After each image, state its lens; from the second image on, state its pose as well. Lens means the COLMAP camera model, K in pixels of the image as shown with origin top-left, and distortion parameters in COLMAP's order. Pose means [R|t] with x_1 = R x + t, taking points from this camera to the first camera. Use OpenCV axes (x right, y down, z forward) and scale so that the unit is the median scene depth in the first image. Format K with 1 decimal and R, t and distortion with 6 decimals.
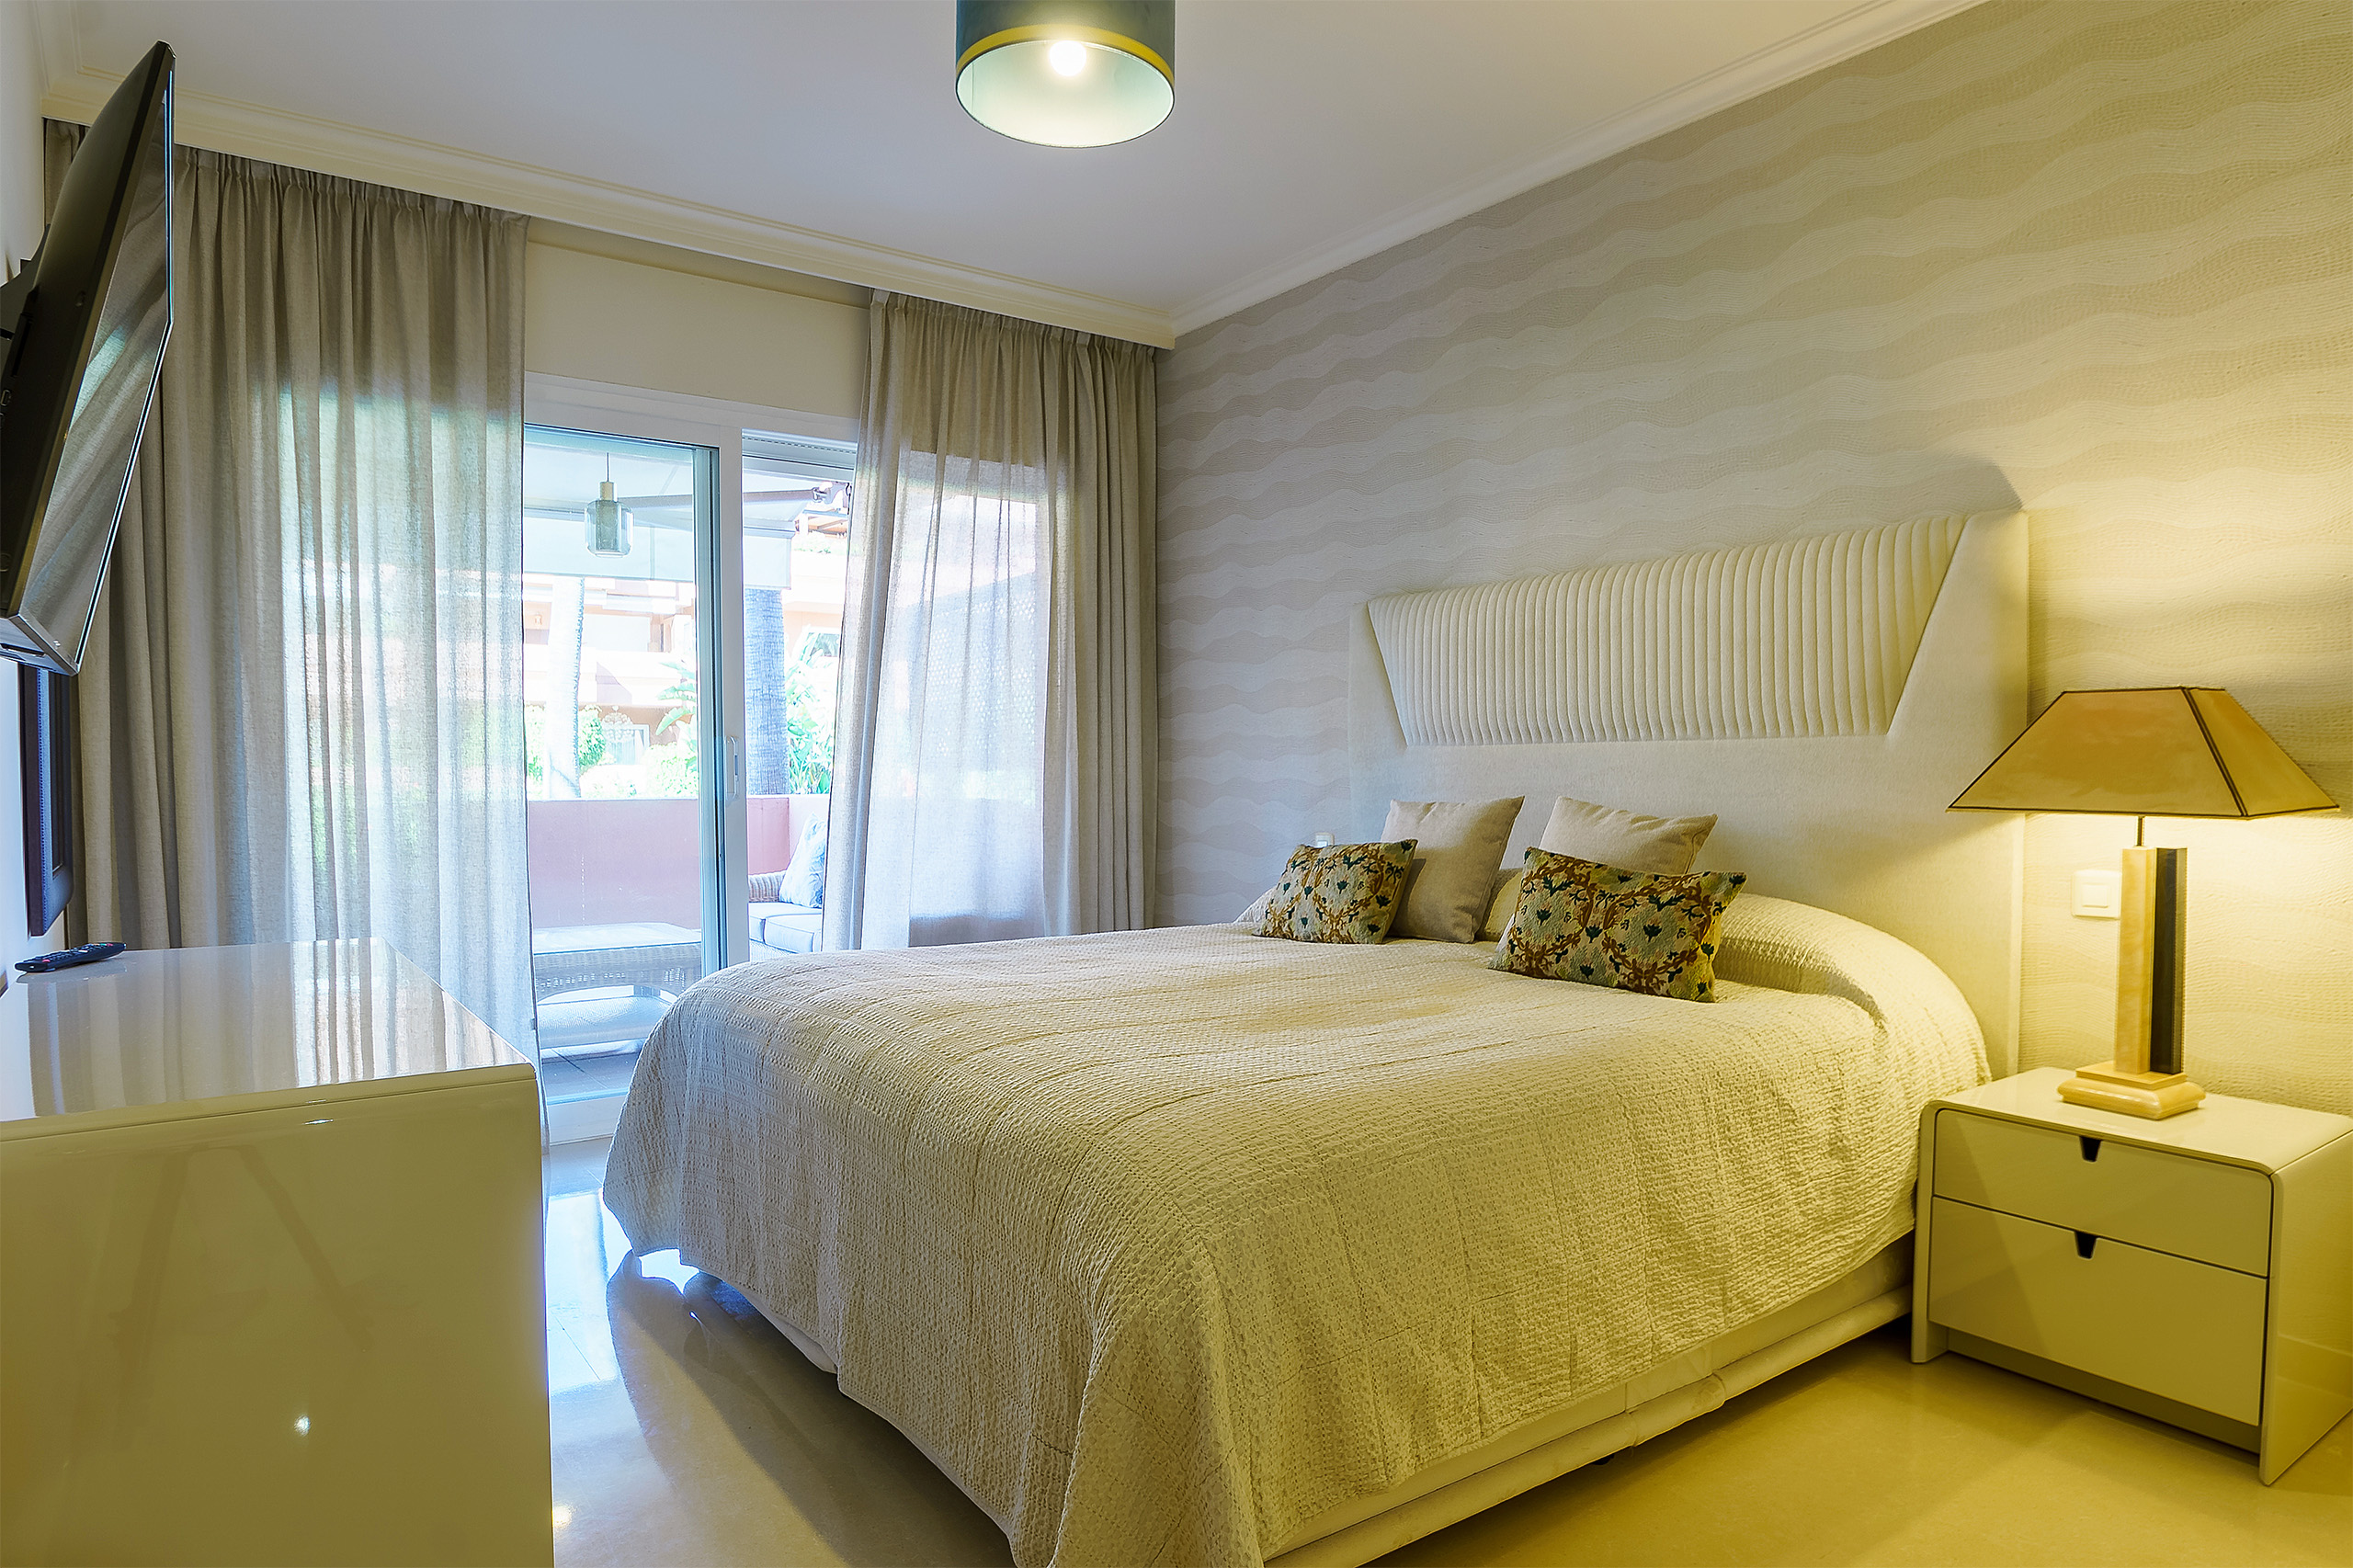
lens RADIAL K [[1432.1, 0, 1180.7], [0, 1432.1, 838.6], [0, 0, 1]] dist [0.003295, 0.001394]
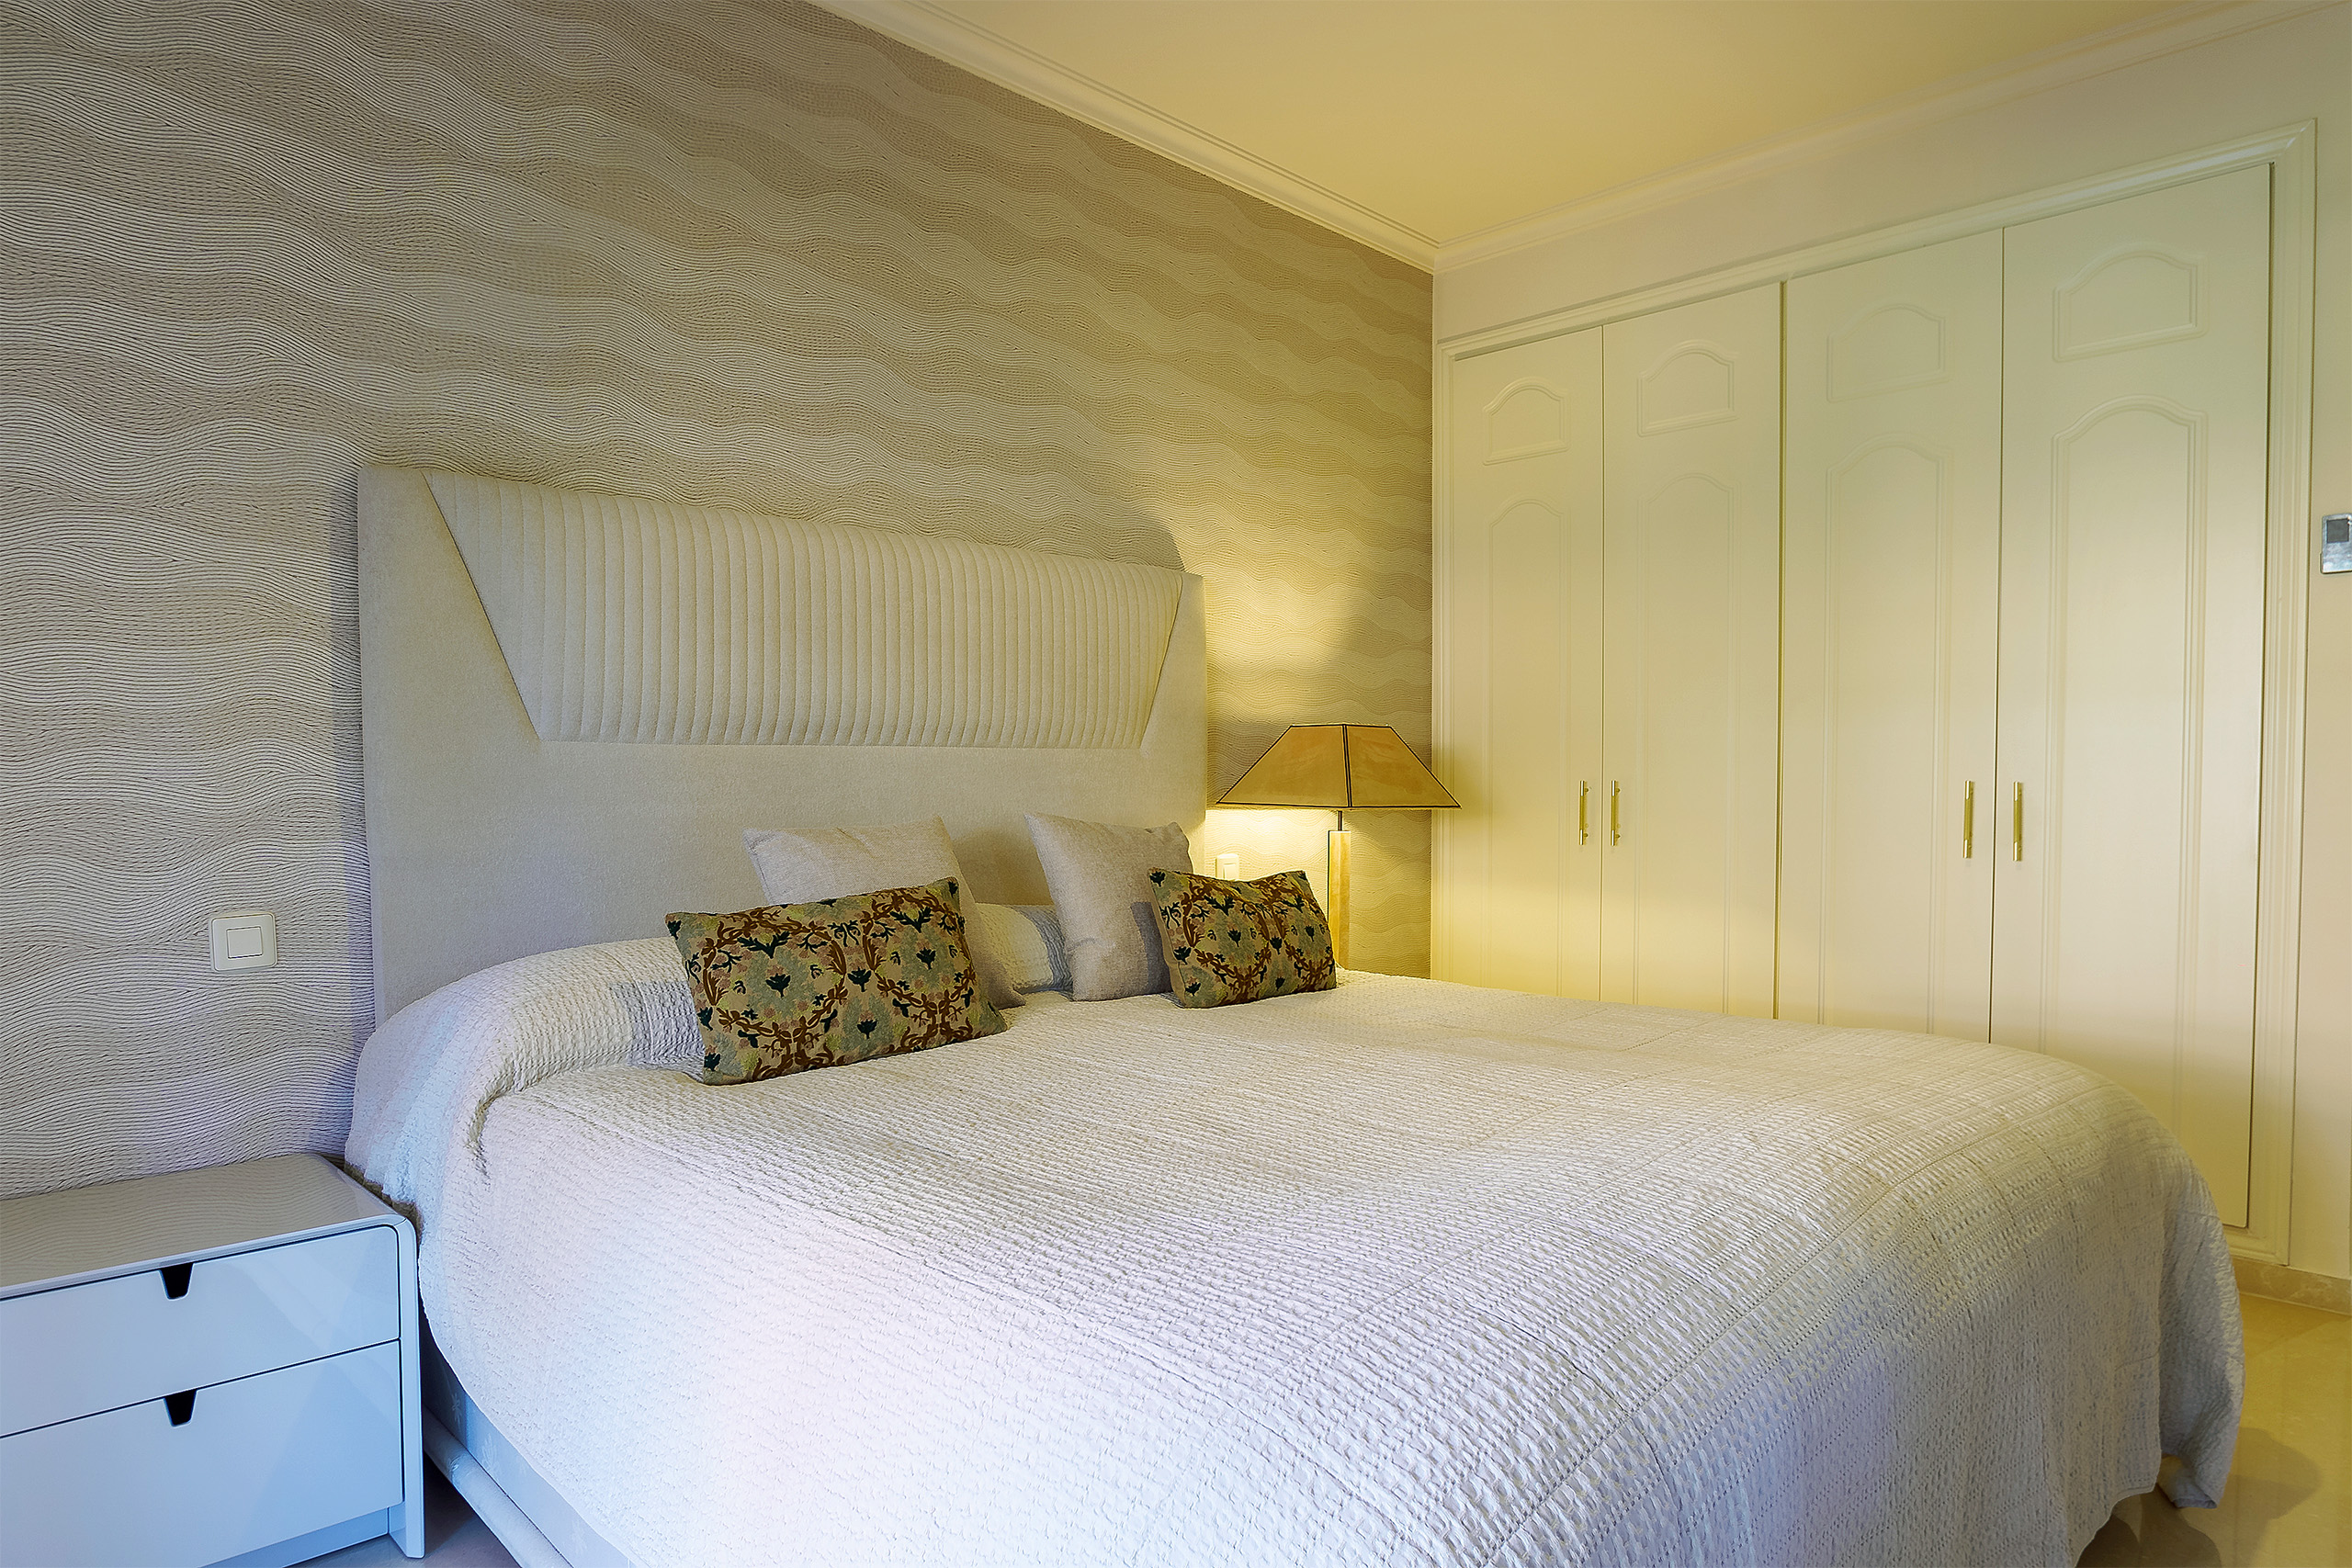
lens RADIAL K [[1393.2, 0, 1179.2], [0, 1393.2, 806.4], [0, 0, 1]] dist [-0.004004, -0.001112]
pose [[-0.139411, -0.032790, 0.989692, -0.728354], [0.037472, 0.998561, 0.038362, -0.076853], [-0.989525, 0.042434, -0.137982, 1.317545]]
